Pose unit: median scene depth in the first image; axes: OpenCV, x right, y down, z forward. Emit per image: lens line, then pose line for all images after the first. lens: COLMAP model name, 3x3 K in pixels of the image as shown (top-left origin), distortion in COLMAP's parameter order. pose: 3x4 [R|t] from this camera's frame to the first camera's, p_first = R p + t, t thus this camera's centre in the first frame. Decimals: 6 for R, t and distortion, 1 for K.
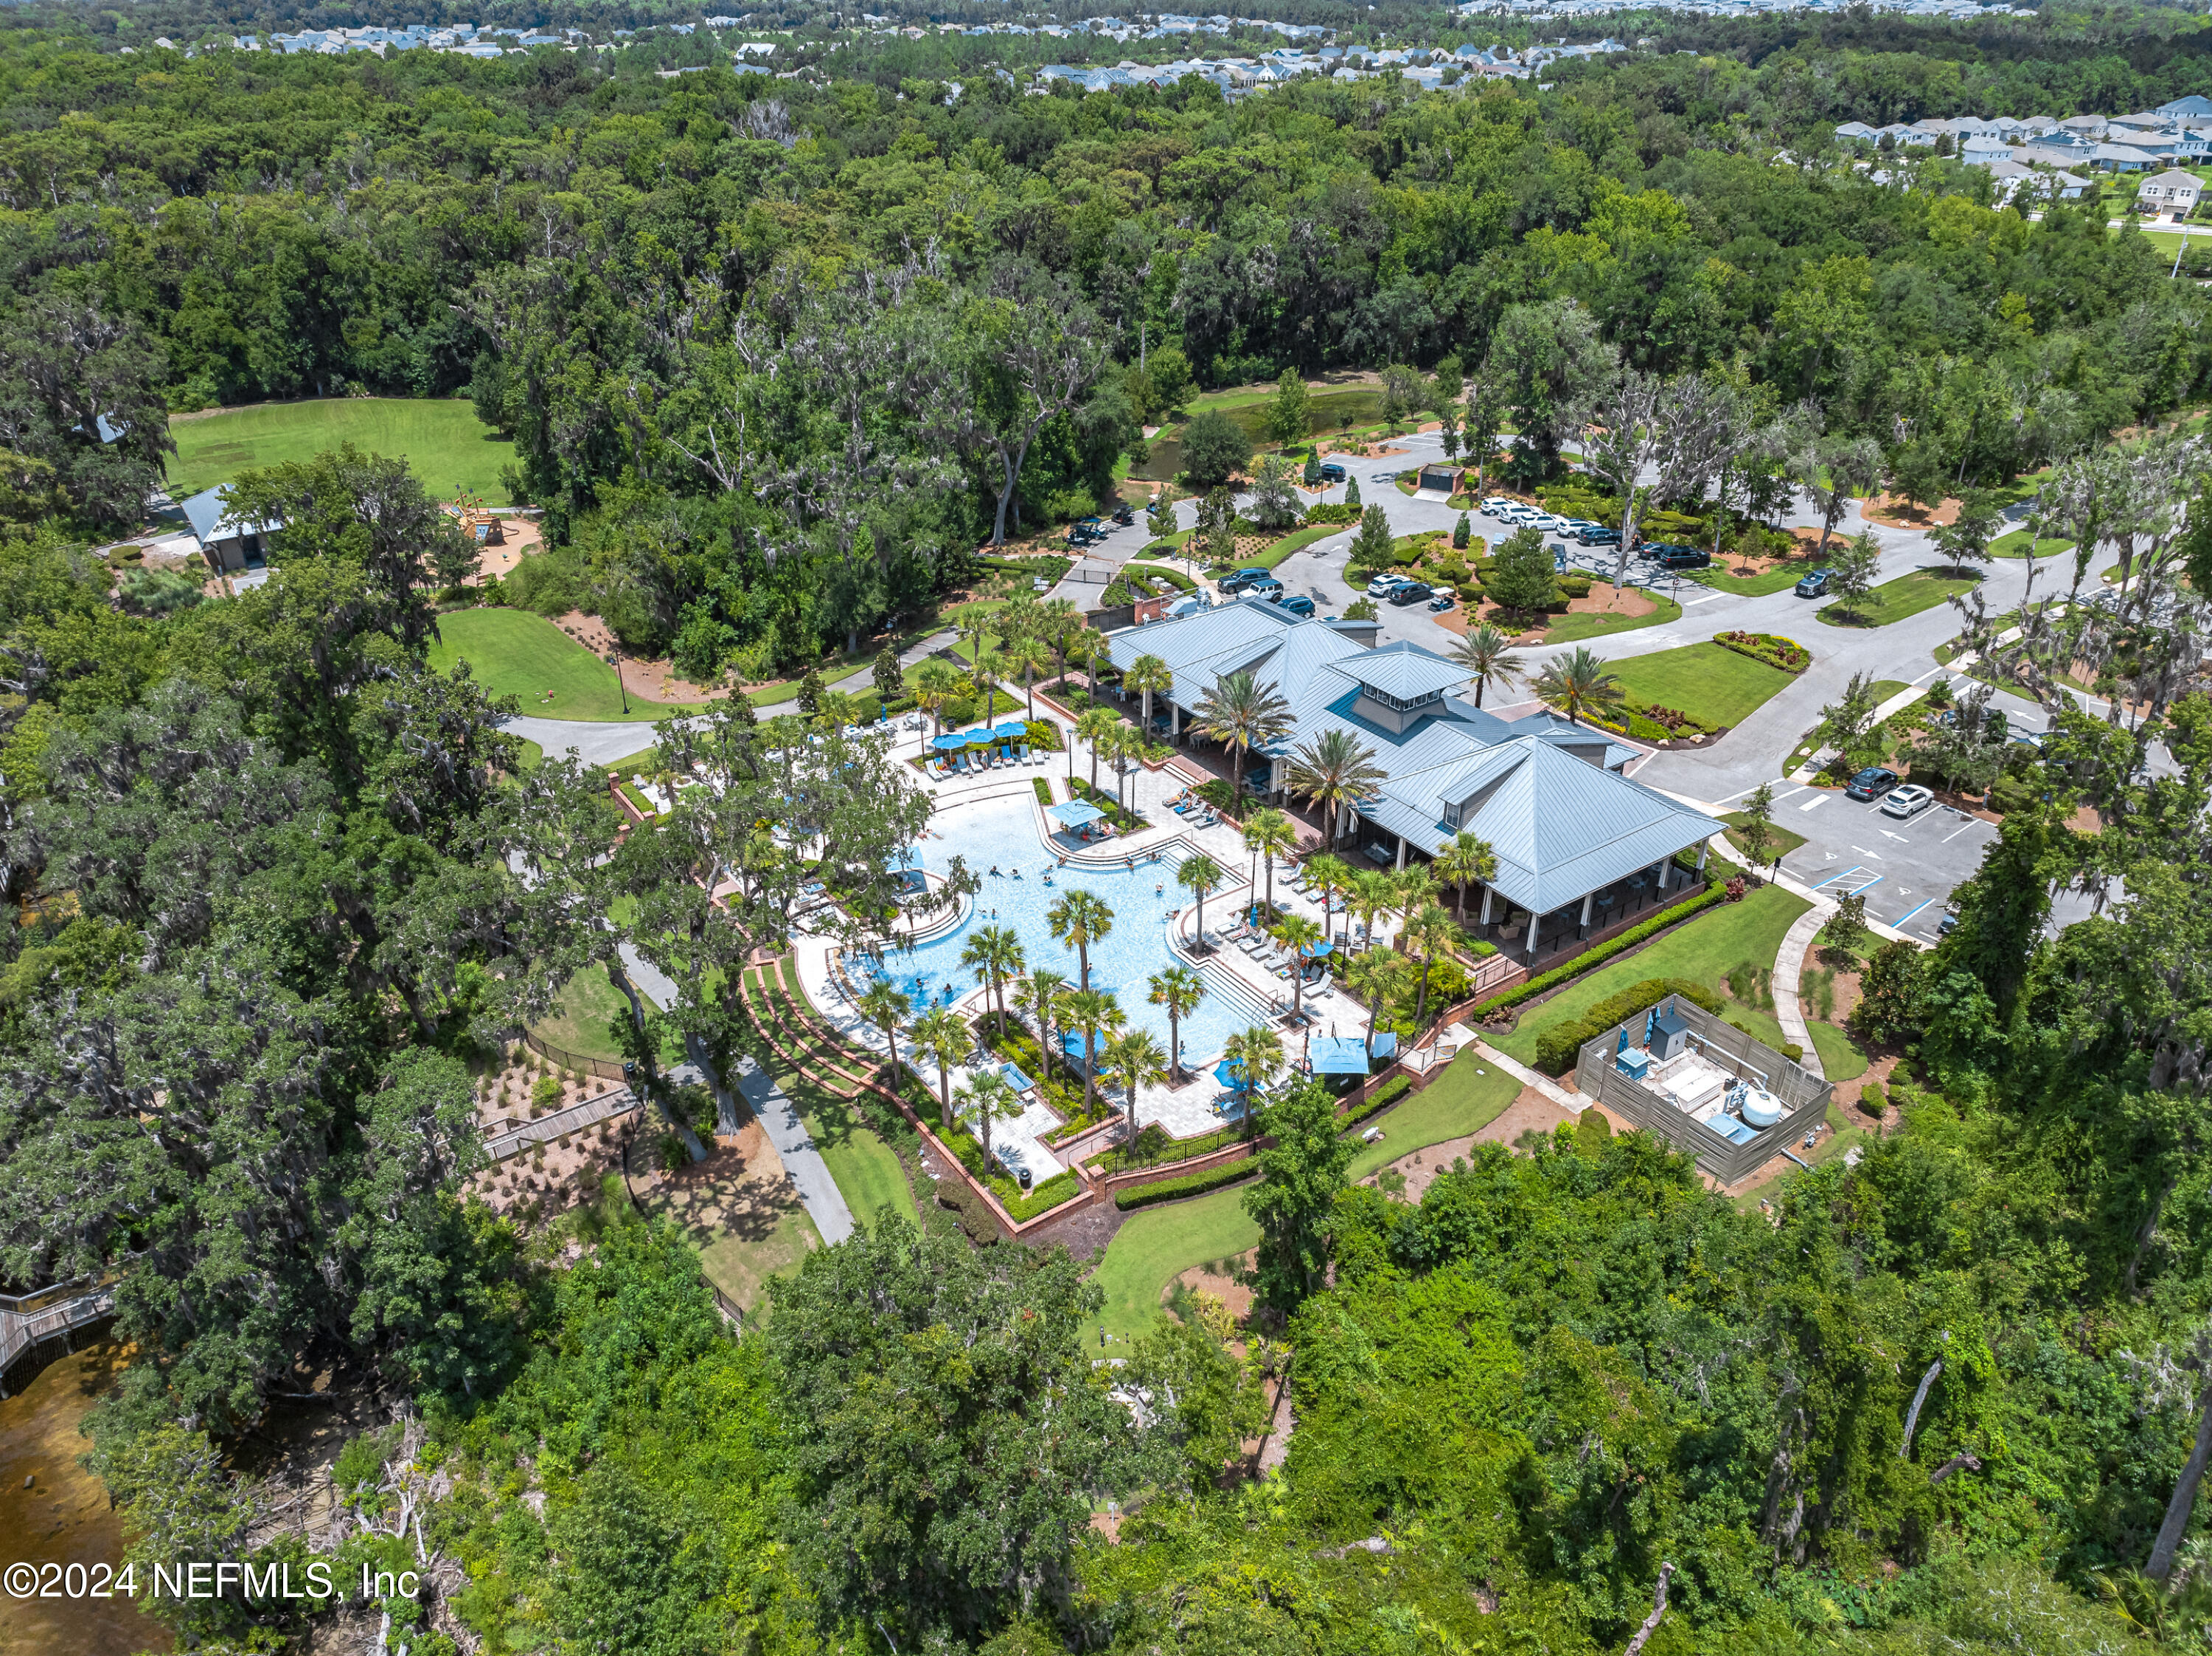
lens RADIAL K [[1579.7, 0, 1115.7], [0, 1579.7, 827.1], [0, 0, 1]] dist [-0.011544, 0.001066]
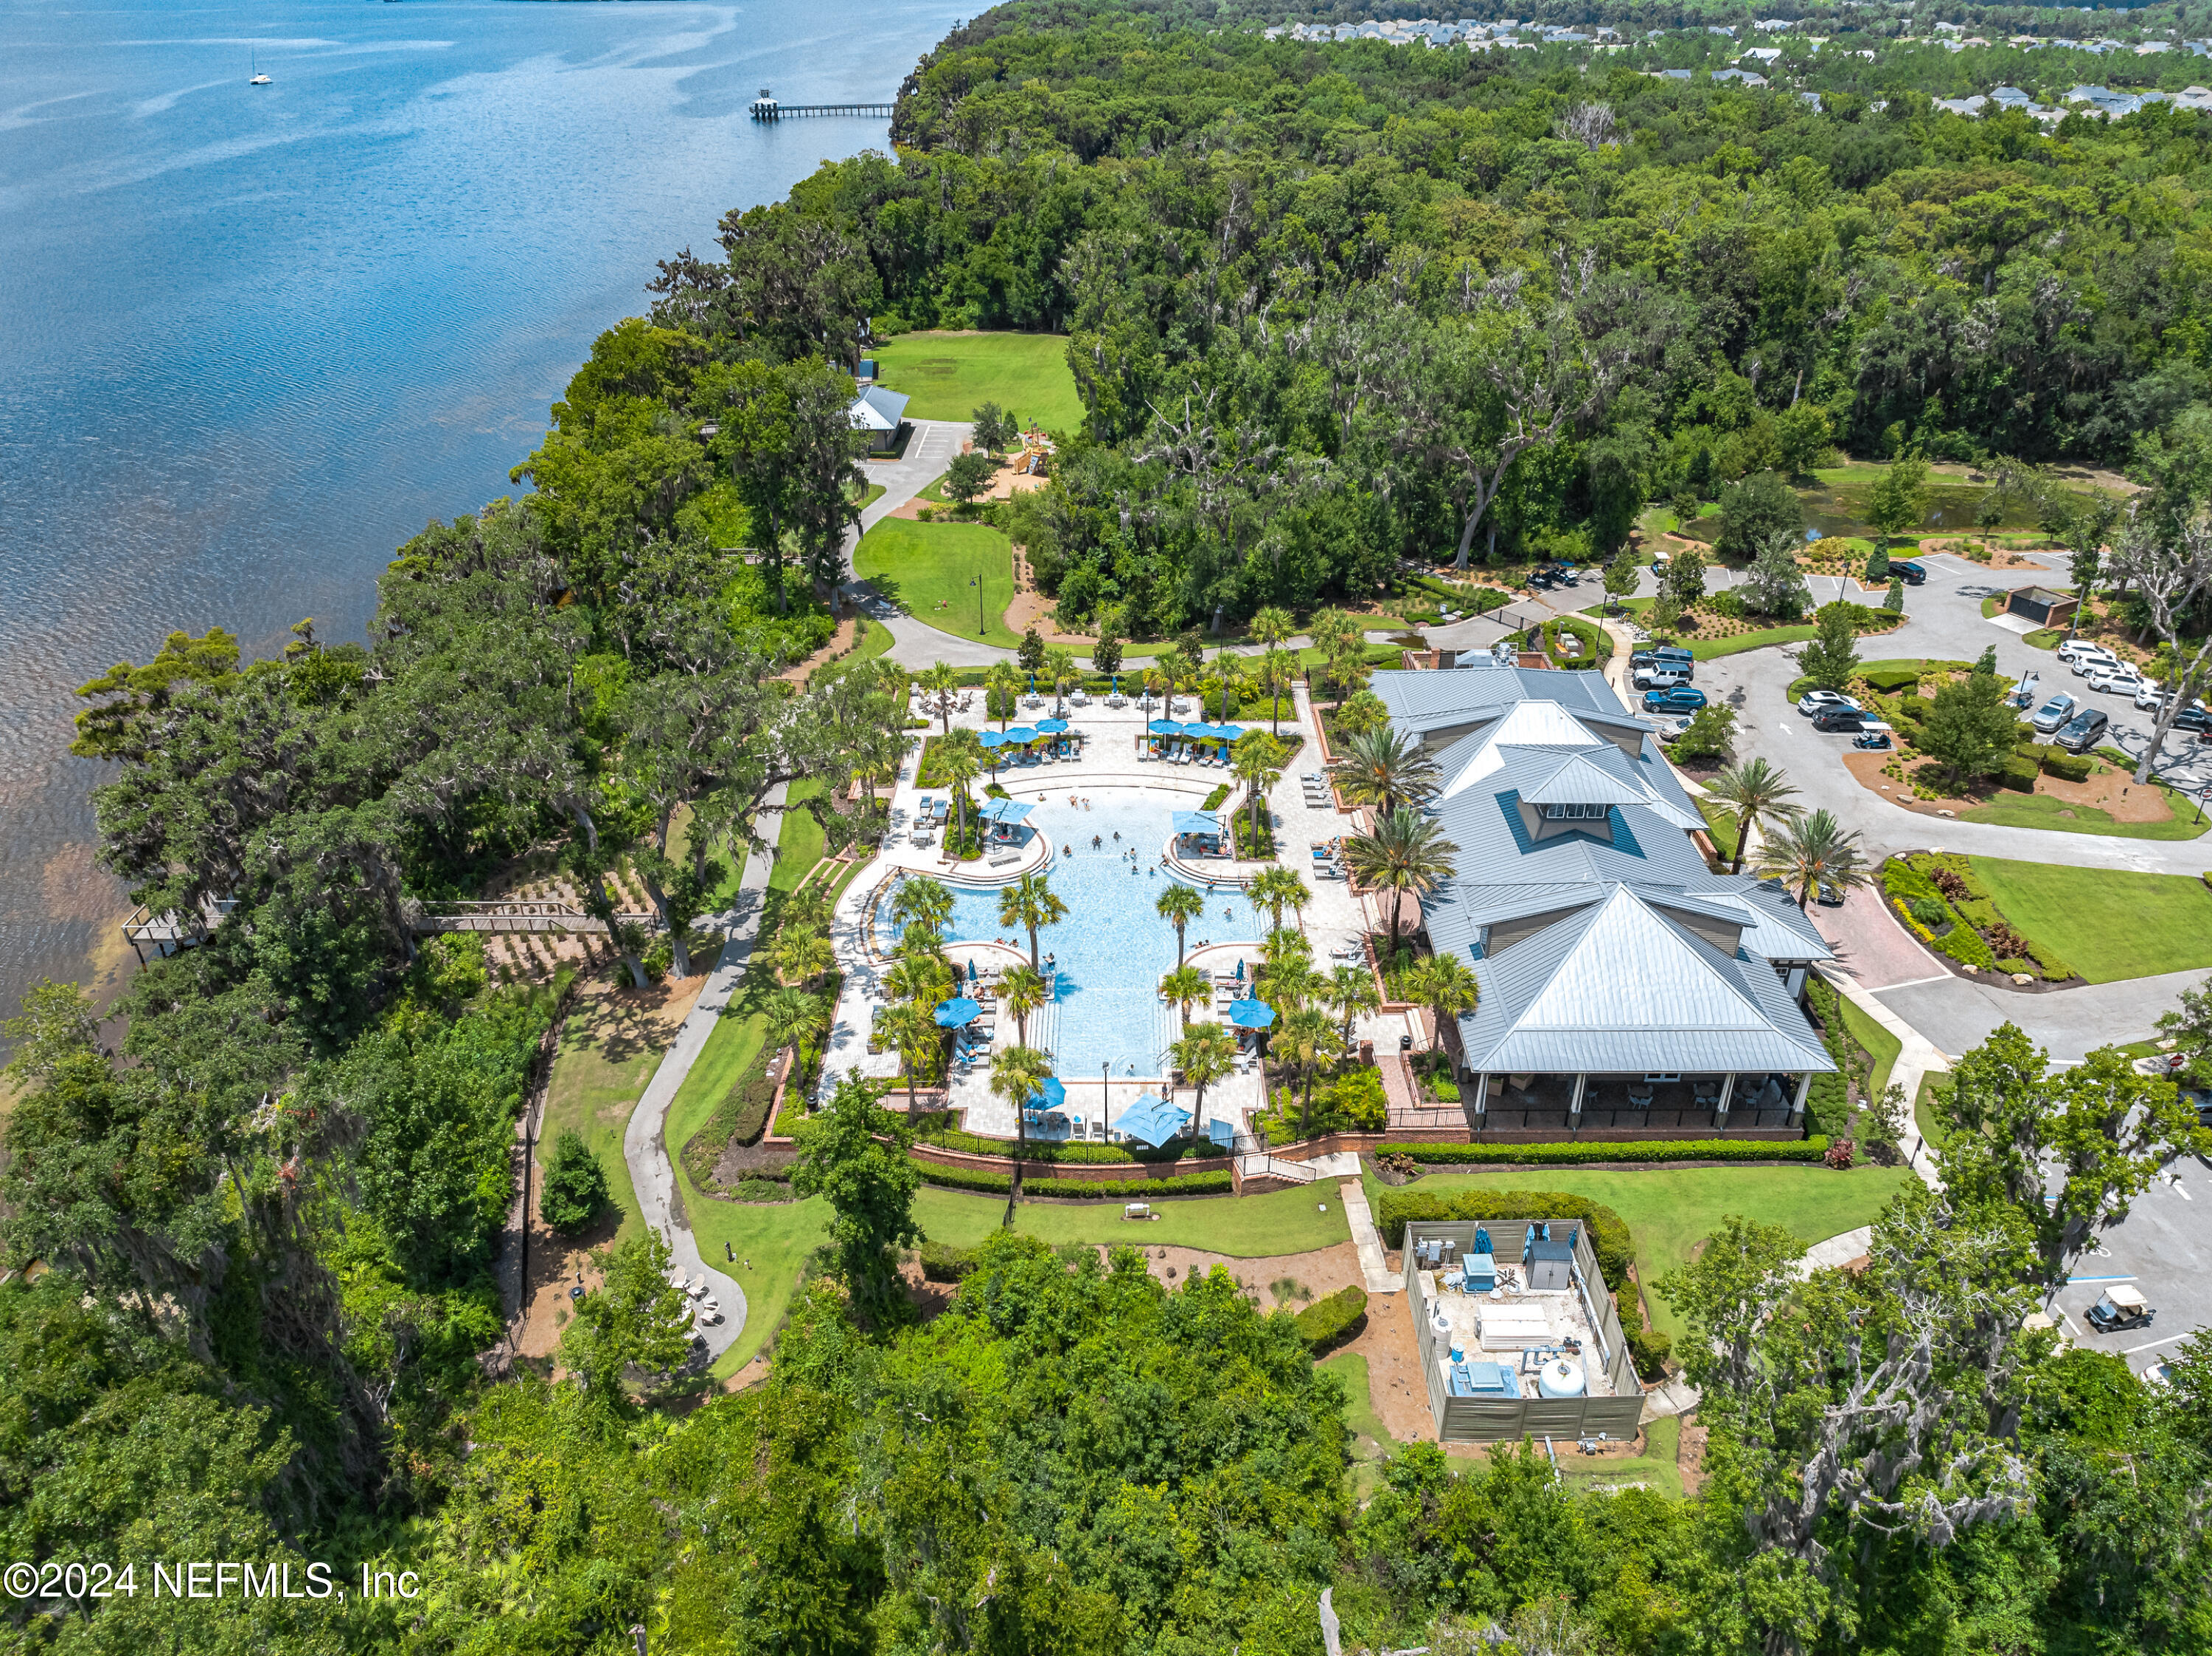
lens RADIAL K [[1579.7, 0, 1115.7], [0, 1579.7, 827.1], [0, 0, 1]] dist [-0.011544, 0.001066]
pose [[0.810553, 0.286857, -0.510605, 0.343175], [-0.287003, 0.954528, 0.080654, -0.055791], [0.510523, 0.081171, 0.856024, 0.108188]]
